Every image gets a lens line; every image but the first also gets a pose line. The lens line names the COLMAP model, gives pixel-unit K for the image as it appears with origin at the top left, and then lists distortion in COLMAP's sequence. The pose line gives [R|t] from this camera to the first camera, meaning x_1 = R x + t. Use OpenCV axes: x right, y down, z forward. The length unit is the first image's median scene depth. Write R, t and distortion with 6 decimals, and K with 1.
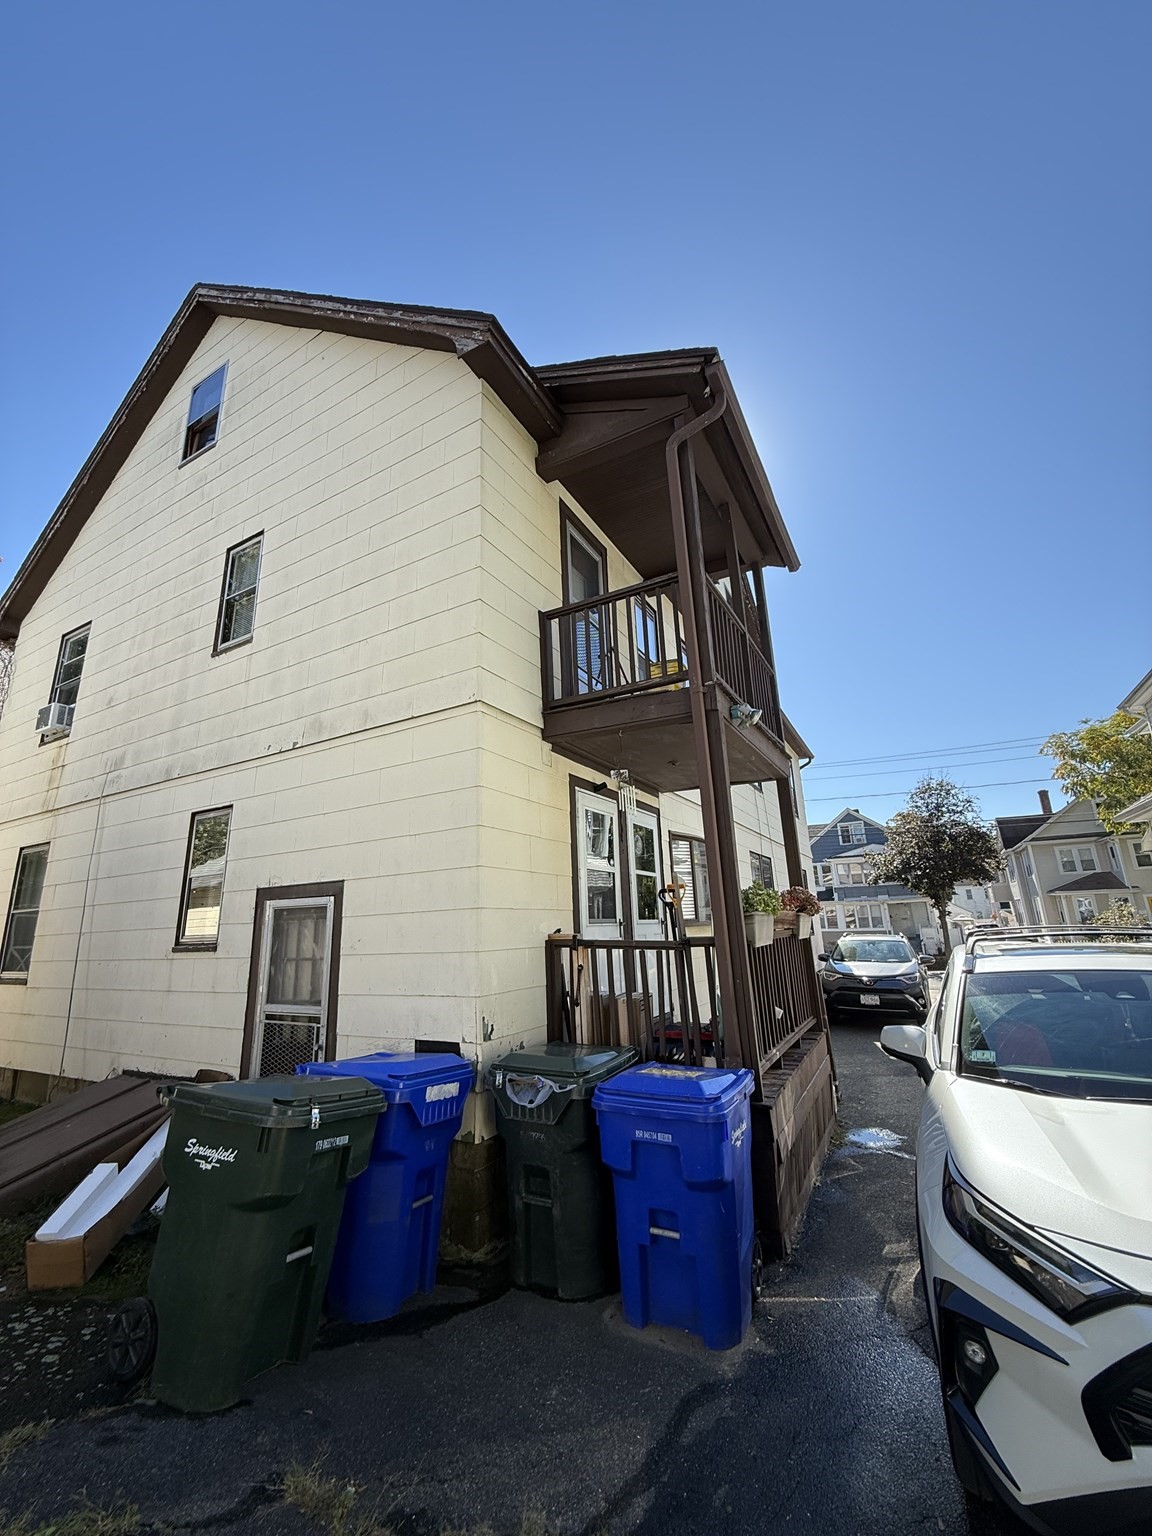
lens RADIAL K [[605.9, 0, 578.2], [0, 605.9, 769.5], [0, 0, 1]] dist [0.000959, -0.000330]
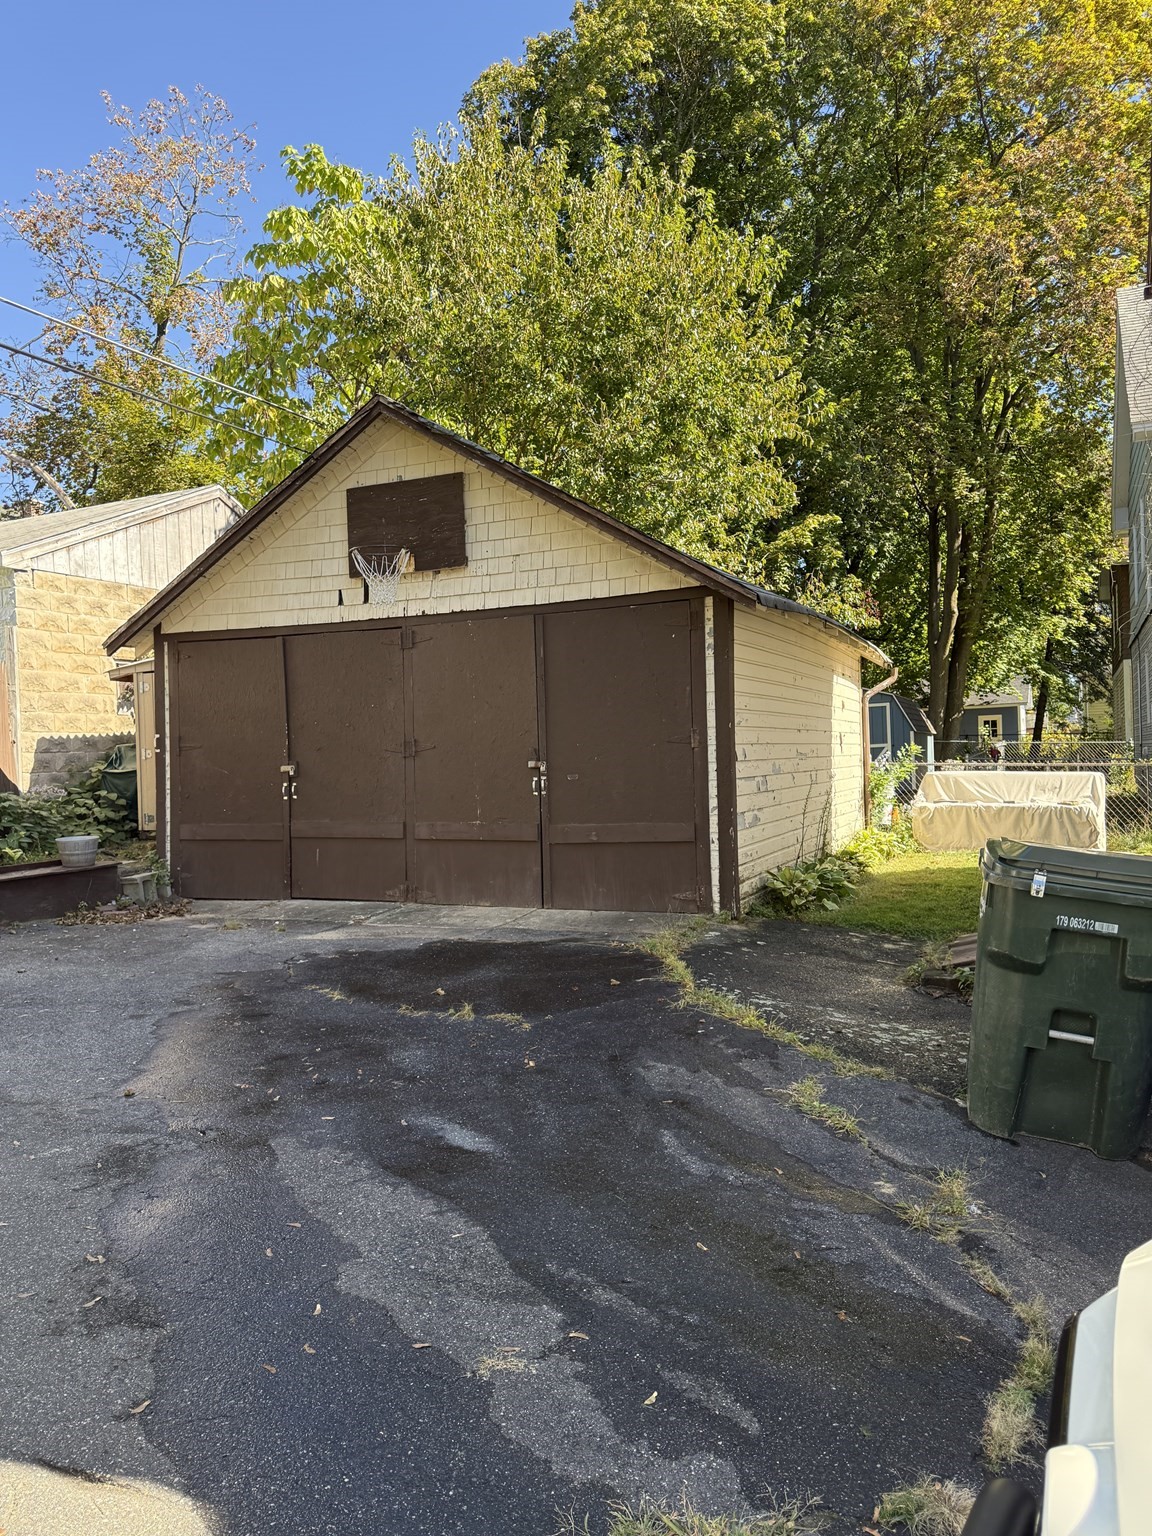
lens RADIAL K [[1086.6, 0, 596.4], [0, 1086.6, 779.6], [0, 0, 1]] dist [0.057325, -0.062910]
pose [[0.106720, 0.043778, -0.993325, 1.130089], [0.277148, 0.958126, 0.072003, 0.194043], [0.954882, -0.282982, 0.090118, 0.393238]]
